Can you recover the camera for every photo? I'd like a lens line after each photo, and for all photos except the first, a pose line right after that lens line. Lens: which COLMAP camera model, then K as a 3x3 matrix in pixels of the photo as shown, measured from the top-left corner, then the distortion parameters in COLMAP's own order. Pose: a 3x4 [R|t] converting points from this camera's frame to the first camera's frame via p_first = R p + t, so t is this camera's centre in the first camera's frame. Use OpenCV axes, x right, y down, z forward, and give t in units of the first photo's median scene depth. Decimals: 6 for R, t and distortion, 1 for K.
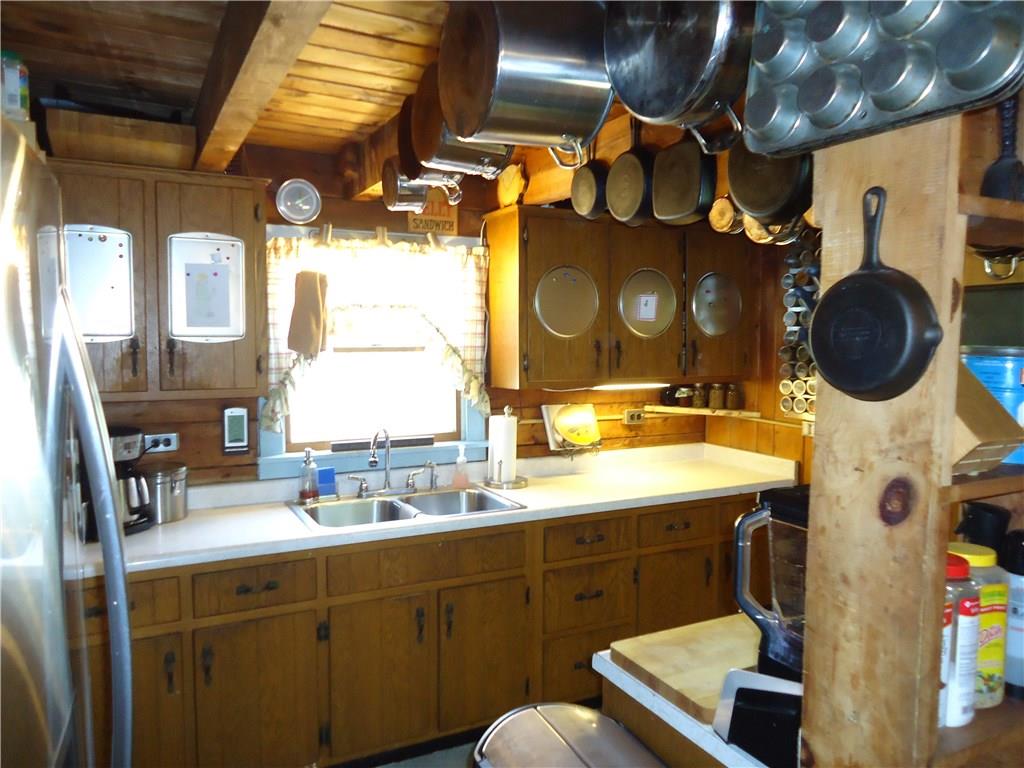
lens RADIAL K [[736.8, 0, 513.3], [0, 736.8, 387.4], [0, 0, 1]] dist [-0.035952, 0.039591]
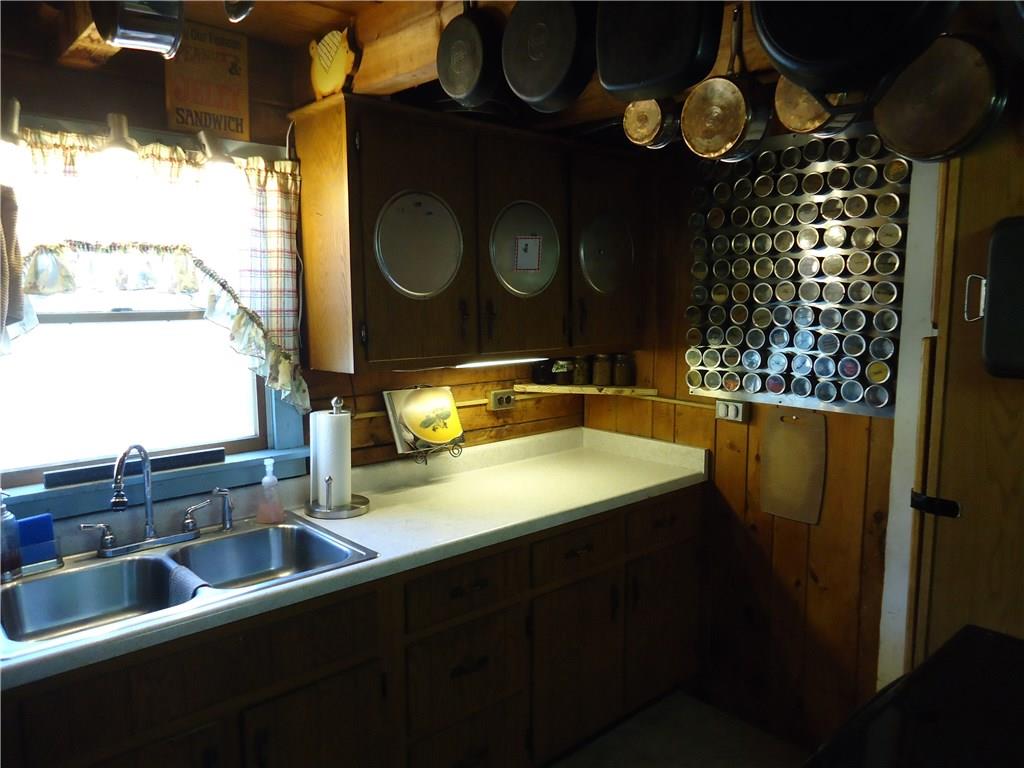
lens RADIAL K [[736.8, 0, 513.3], [0, 736.8, 387.4], [0, 0, 1]] dist [-0.035952, 0.039591]
pose [[0.966410, -0.036404, 0.254415, -0.022263], [0.023483, 0.998284, 0.053645, -0.016310], [-0.255932, -0.045869, 0.965606, 0.293383]]
